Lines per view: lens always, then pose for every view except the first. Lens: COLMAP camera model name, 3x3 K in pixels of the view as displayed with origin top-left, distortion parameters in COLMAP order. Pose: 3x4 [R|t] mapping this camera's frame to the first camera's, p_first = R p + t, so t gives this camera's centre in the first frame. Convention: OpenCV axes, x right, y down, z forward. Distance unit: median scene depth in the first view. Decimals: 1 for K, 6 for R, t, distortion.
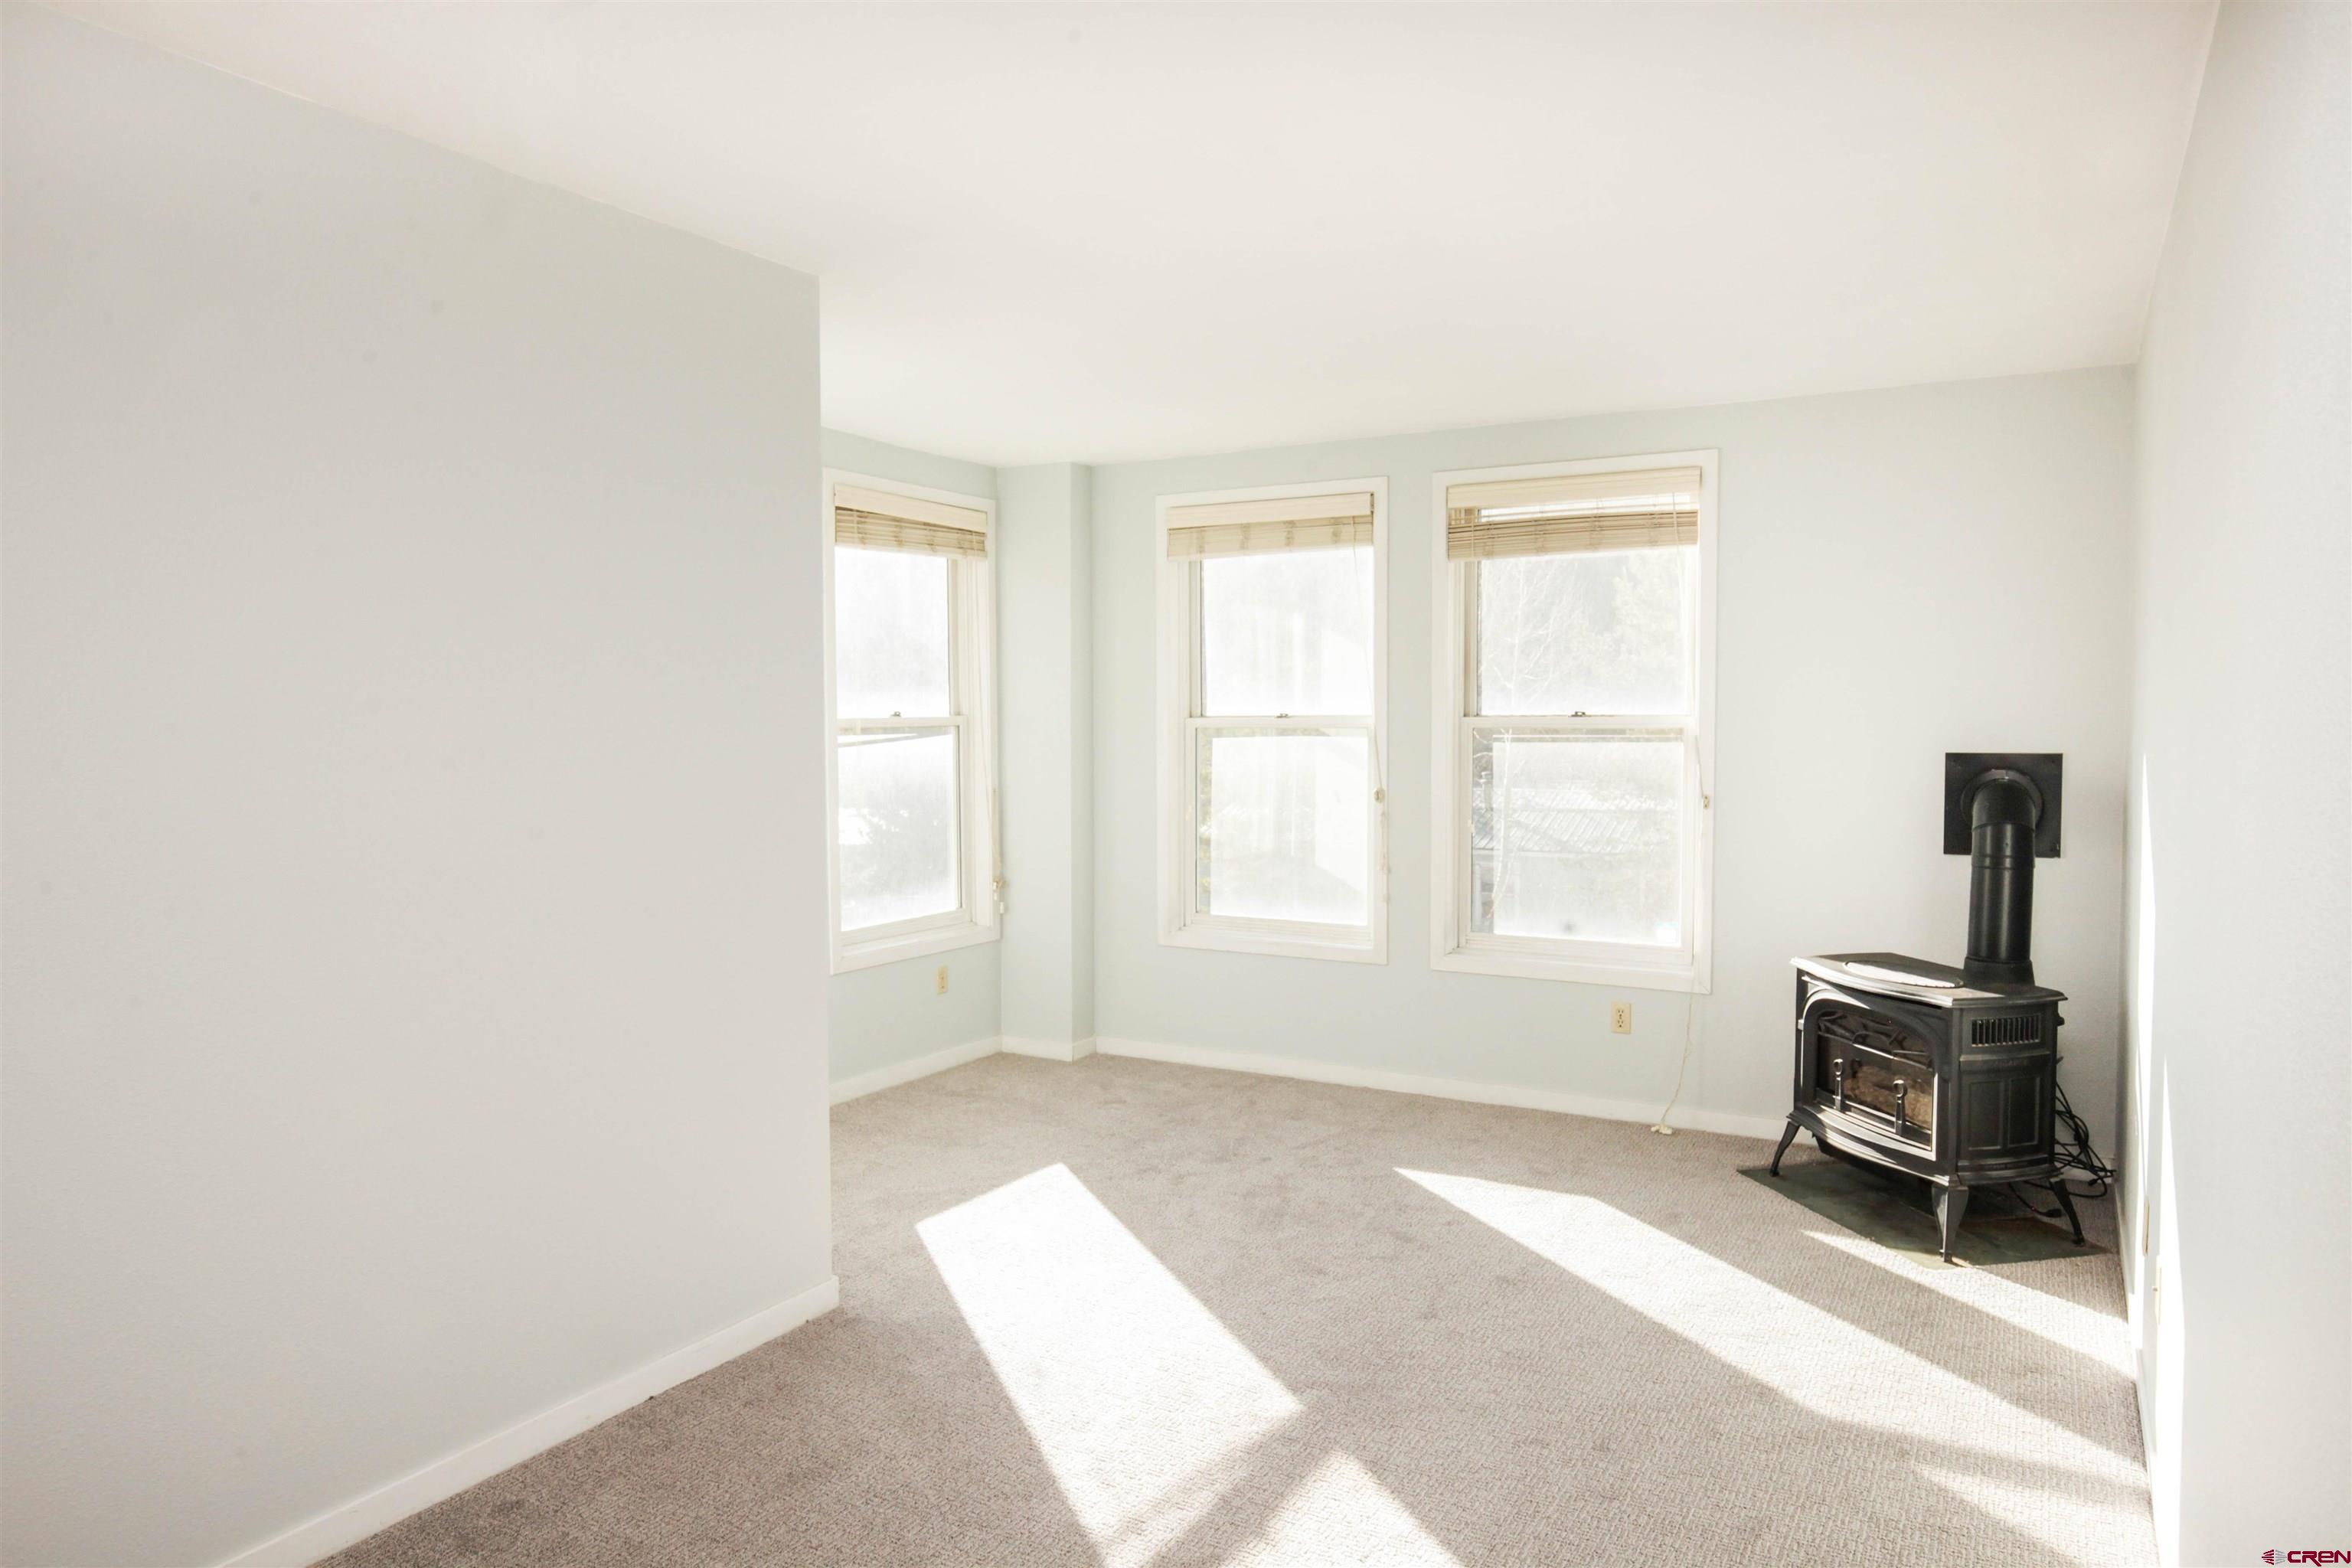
lens RADIAL K [[1555.5, 0, 1176.2], [0, 1555.5, 803.6], [0, 0, 1]] dist [0.052255, 0.001095]
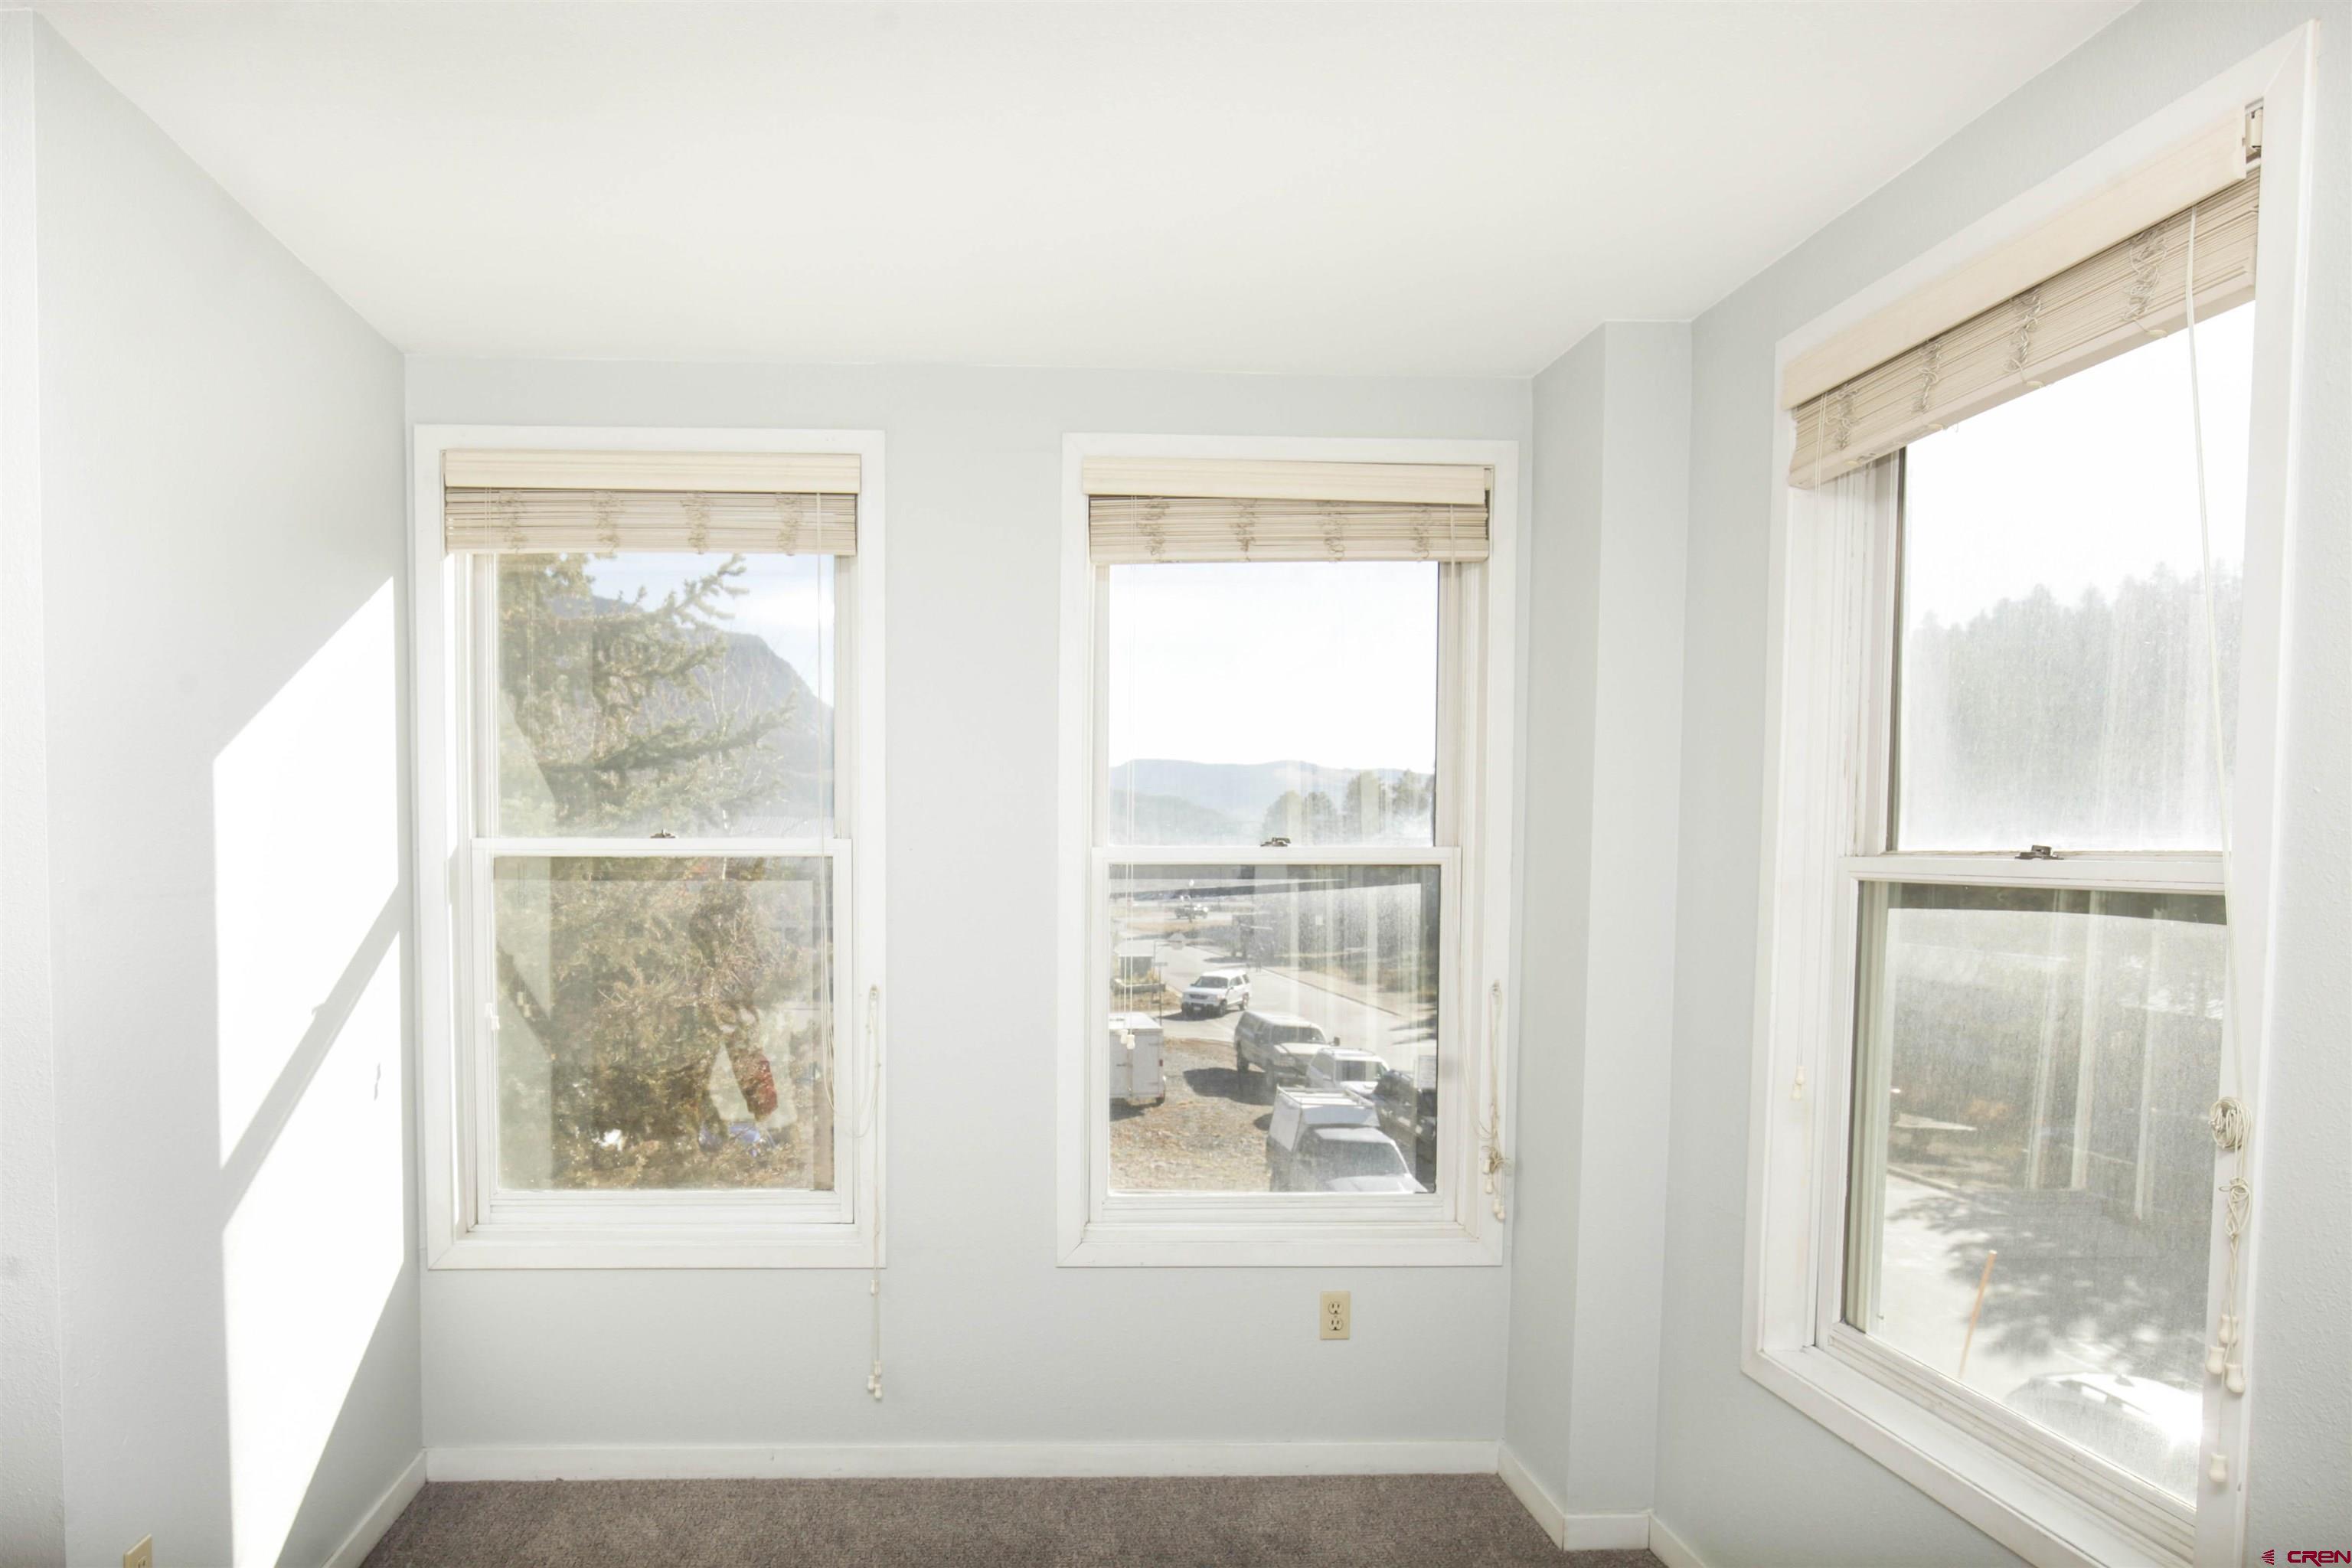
lens RADIAL K [[1462.7, 0, 1001.9], [0, 1462.7, 924.9], [0, 0, 1]] dist [0.003097, 0.001283]
pose [[0.526602, 0.055109, -0.848324, 0.274397], [-0.053814, 0.998056, 0.031431, -0.045027], [0.848407, 0.029100, 0.528544, 0.737929]]
